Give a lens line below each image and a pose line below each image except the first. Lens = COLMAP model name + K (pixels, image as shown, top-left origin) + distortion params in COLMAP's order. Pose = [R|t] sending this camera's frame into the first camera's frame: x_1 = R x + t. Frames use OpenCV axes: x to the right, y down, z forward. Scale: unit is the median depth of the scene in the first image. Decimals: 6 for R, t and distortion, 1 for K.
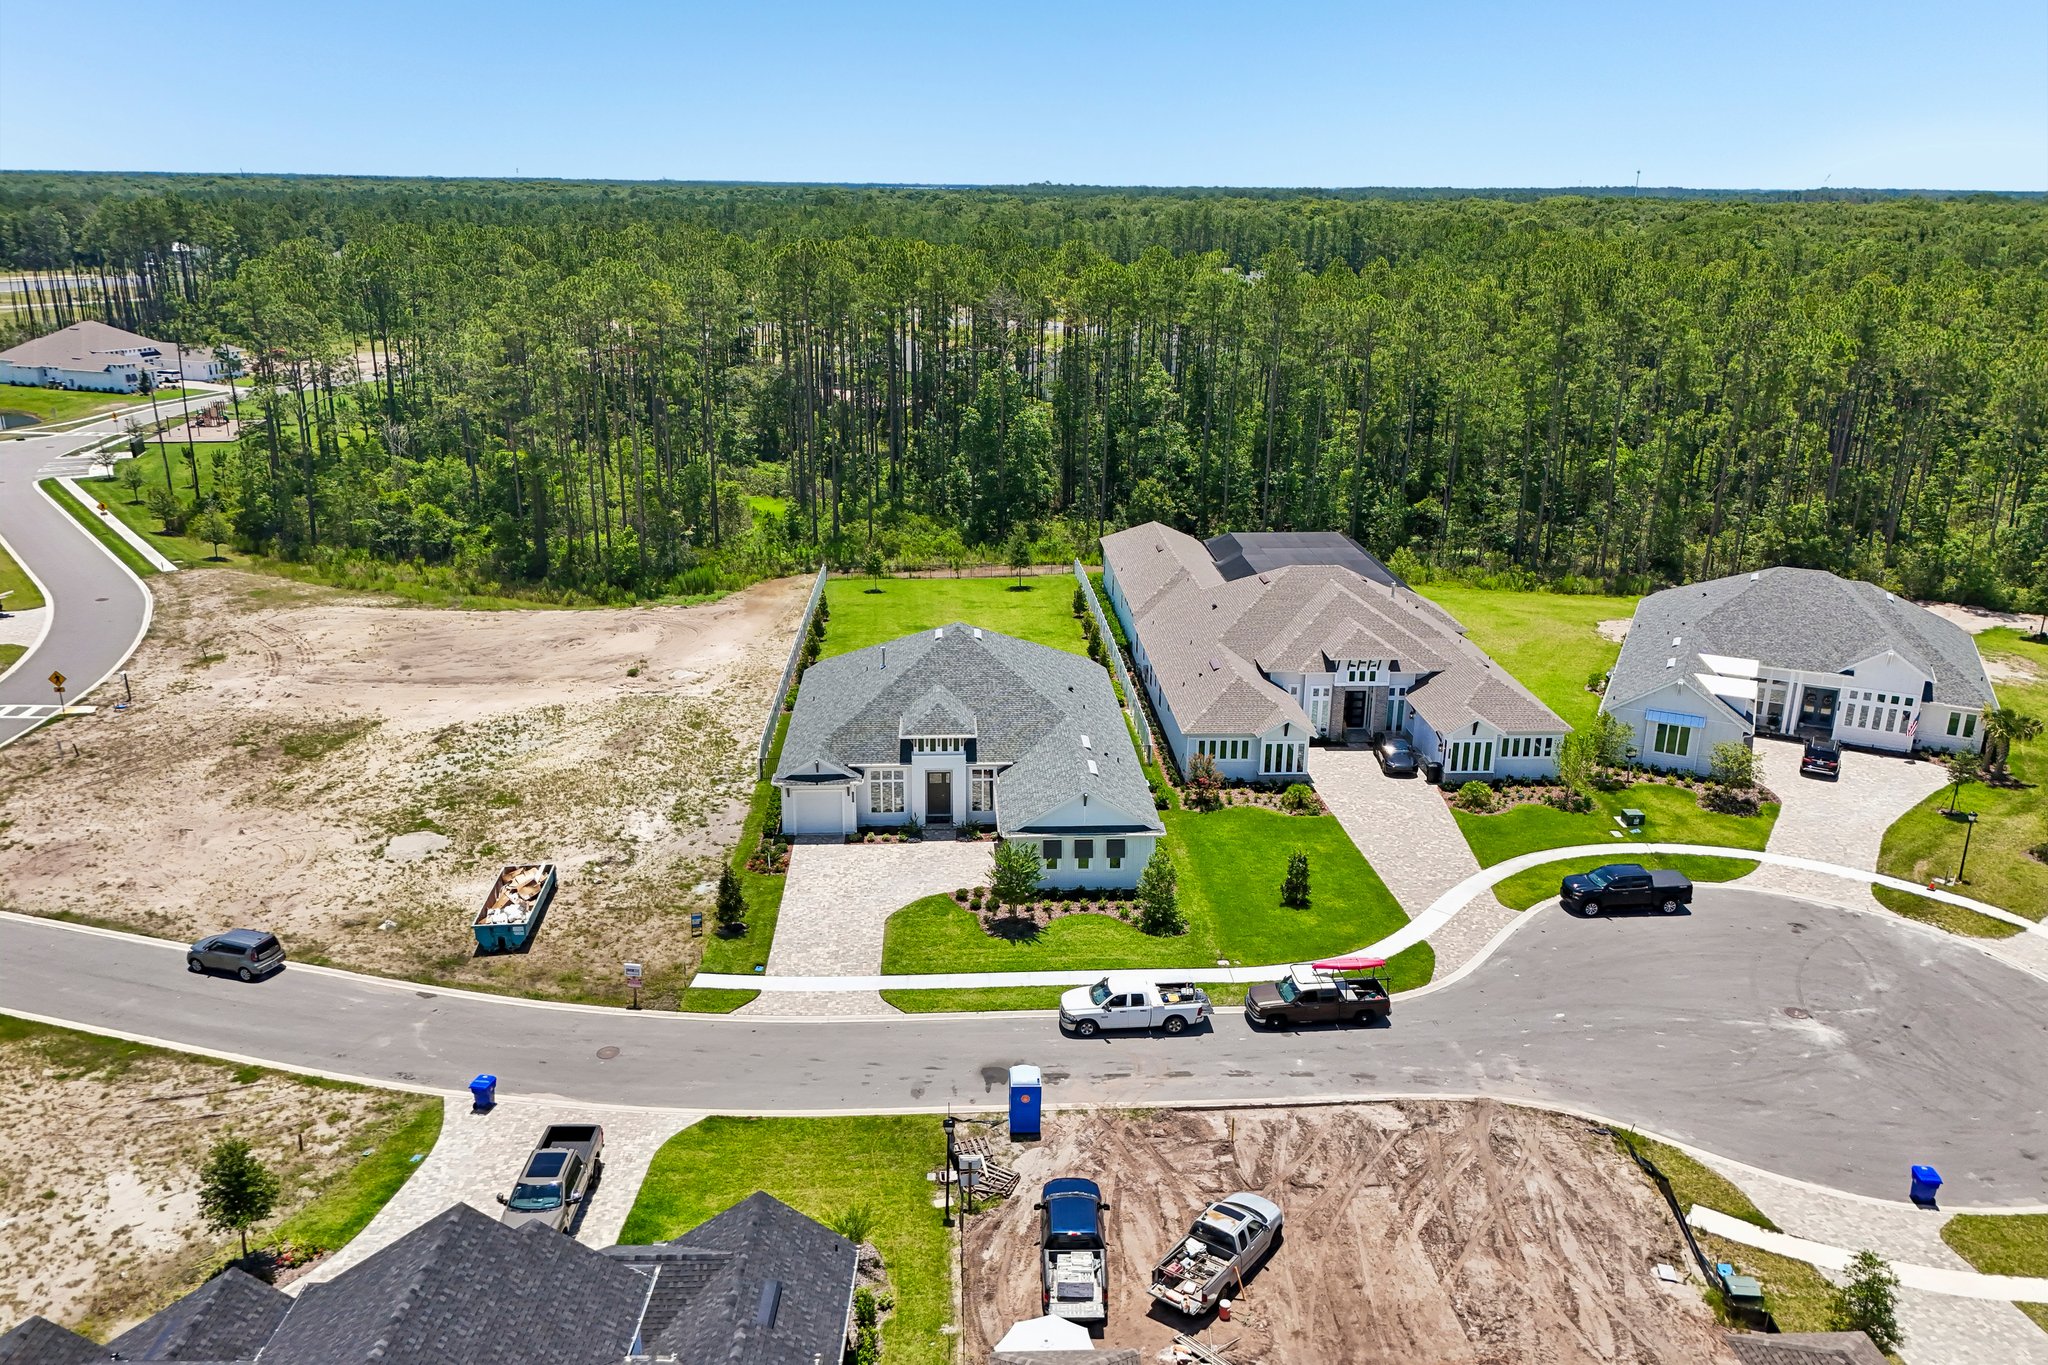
lens RADIAL K [[1504.7, 0, 1028.8], [0, 1504.7, 681.8], [0, 0, 1]] dist [0.064576, -0.054903]
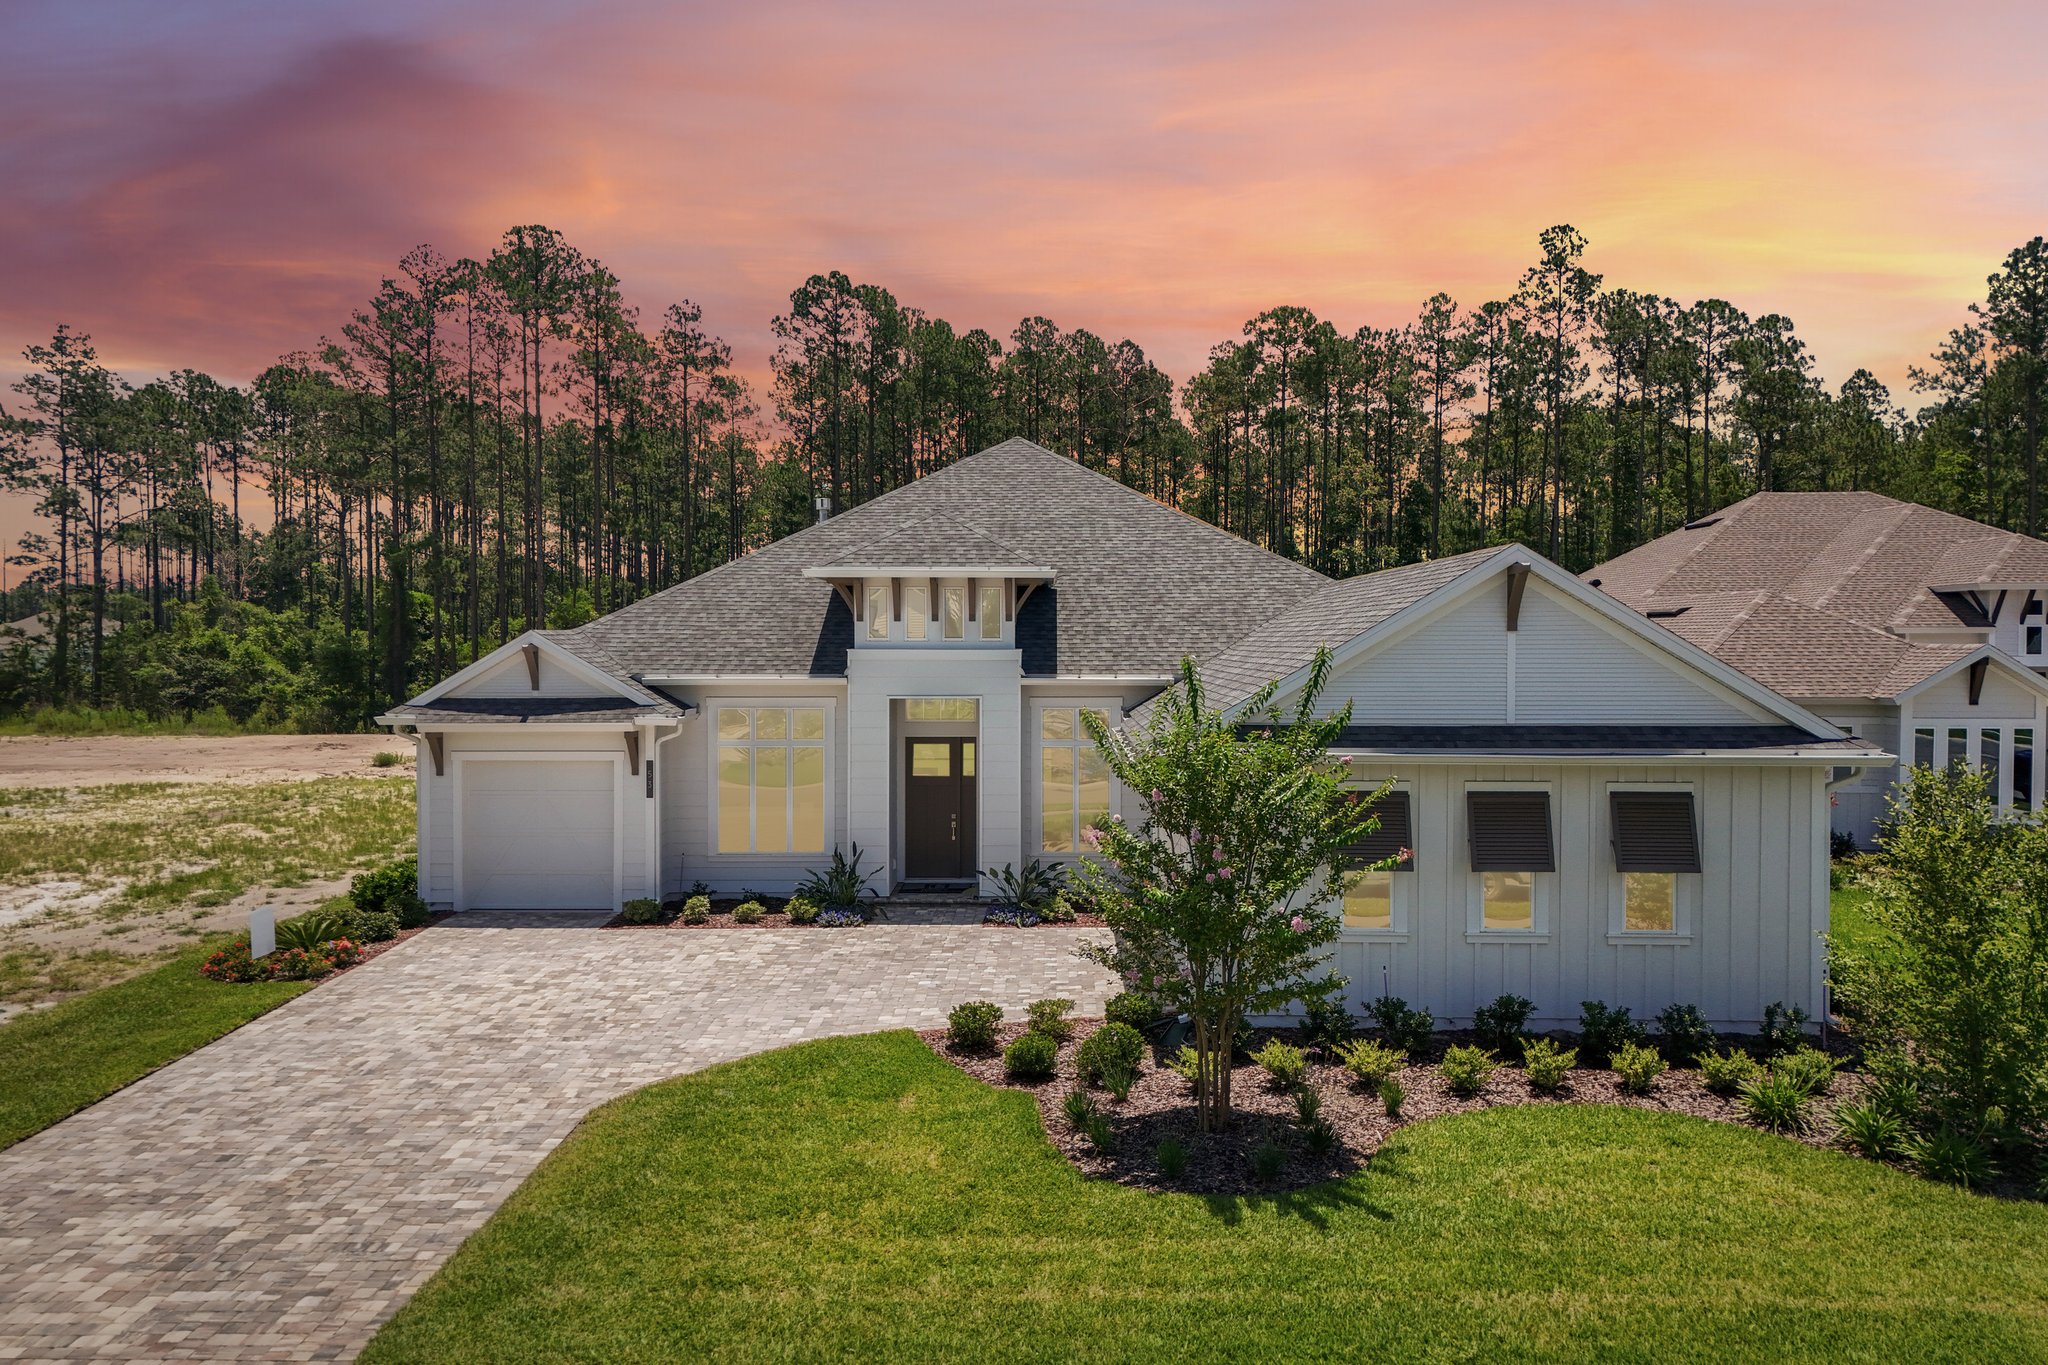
lens RADIAL K [[1504.7, 0, 1015.4], [0, 1504.7, 683.0], [0, 0, 1]] dist [0.064576, -0.054903]
pose [[0.996540, -0.008591, -0.082671, -0.017893], [-0.015089, 0.959414, -0.281596, 0.146300], [0.081735, 0.281869, 0.955965, 0.723968]]
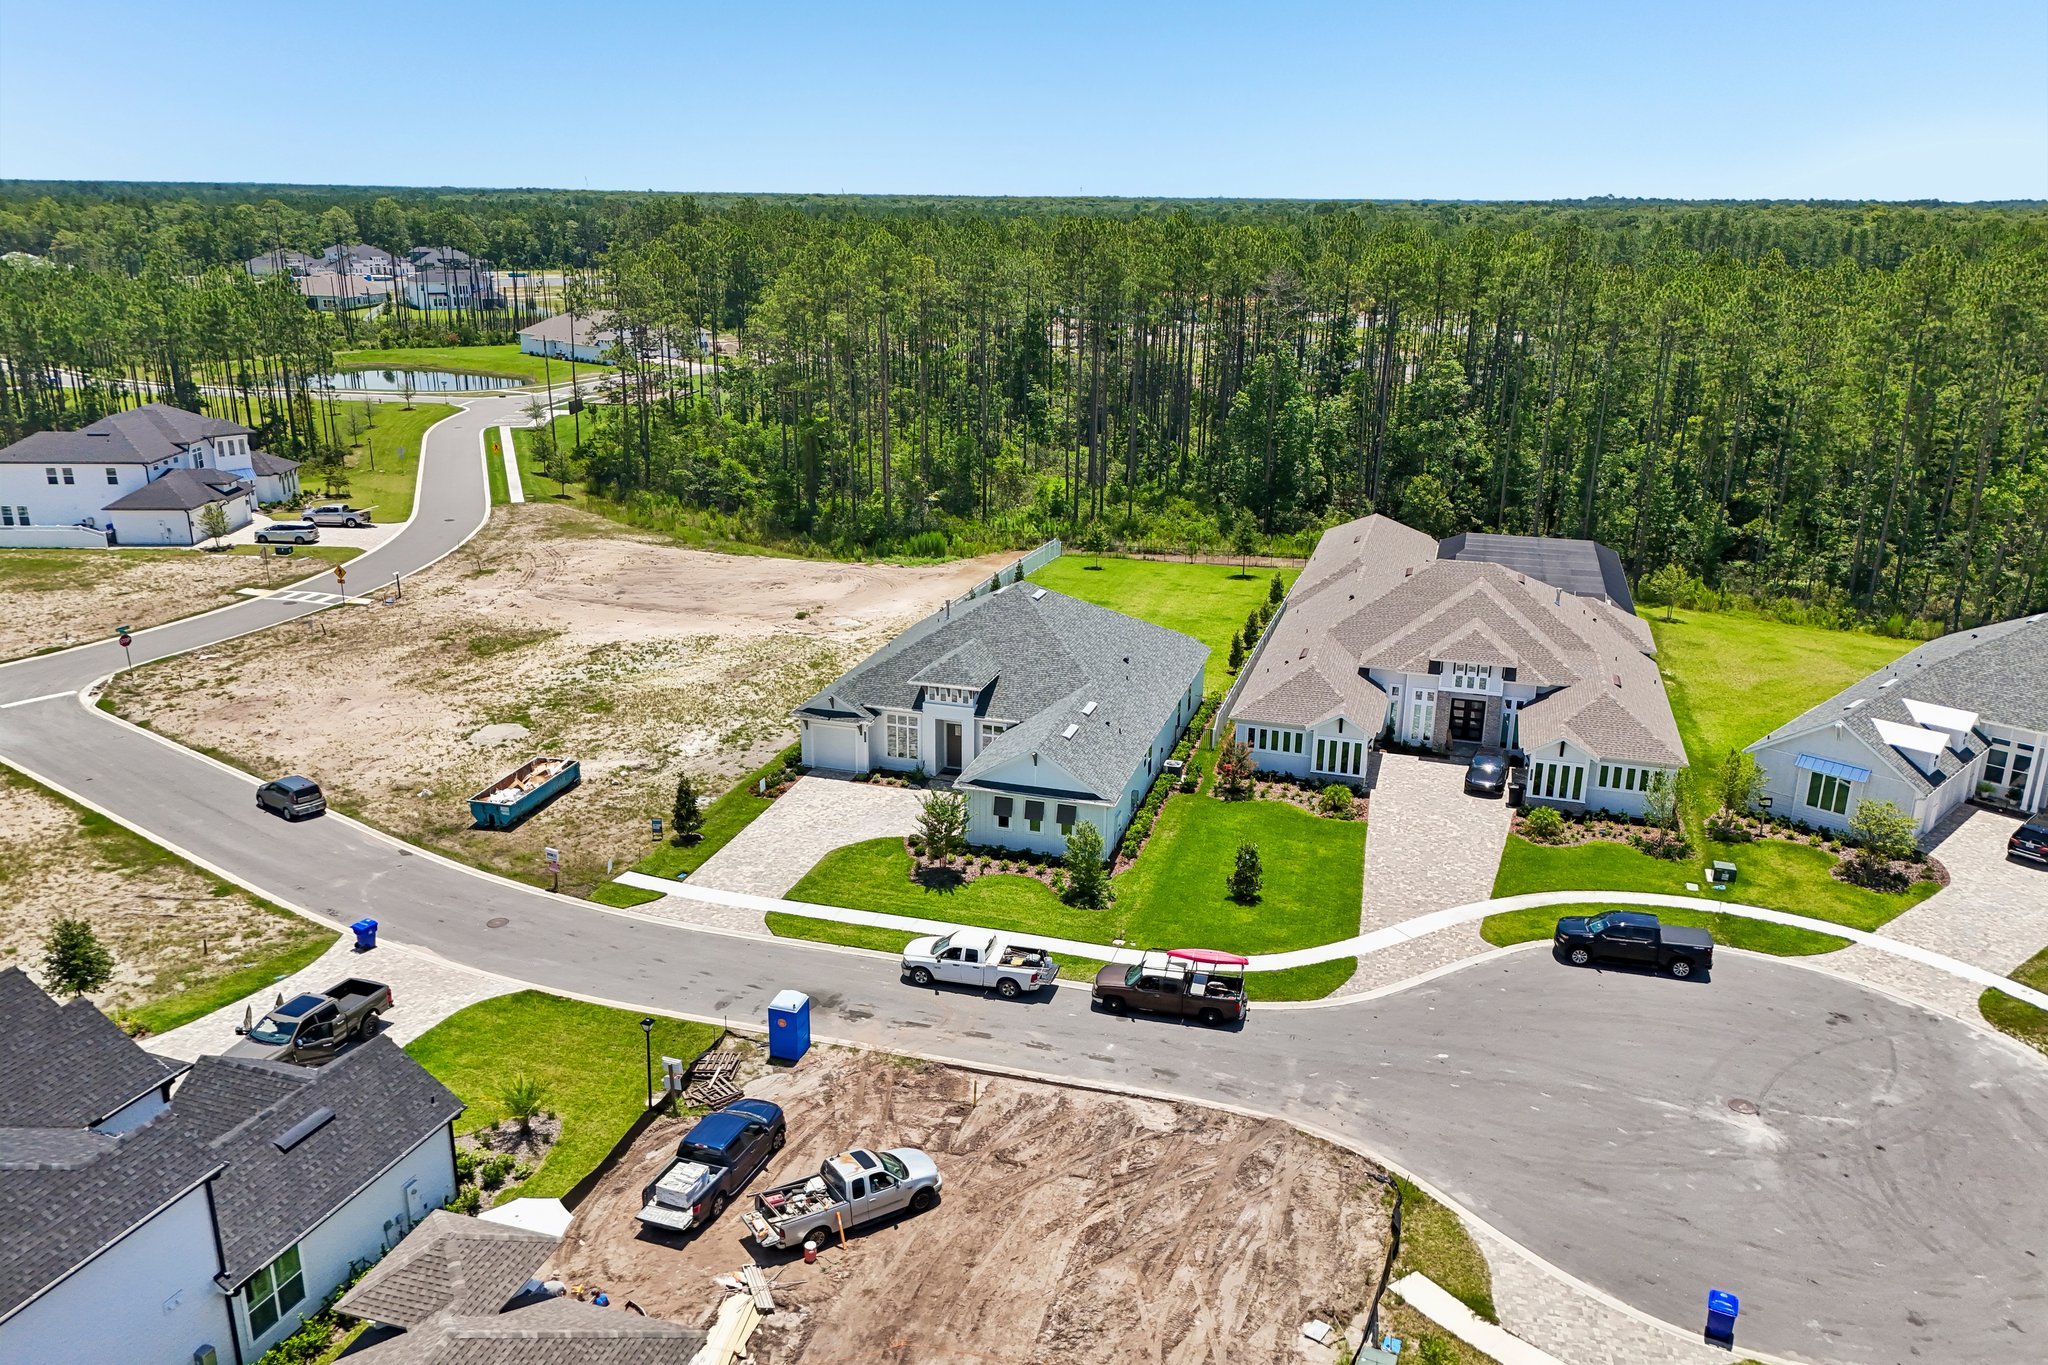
lens RADIAL K [[1504.7, 0, 1030.5], [0, 1504.7, 687.8], [0, 0, 1]] dist [0.064576, -0.054903]
pose [[0.940824, 0.105182, -0.322160, 0.316773], [-0.107550, 0.994144, 0.010492, 0.021582], [0.321377, 0.024777, 0.946627, 0.079384]]
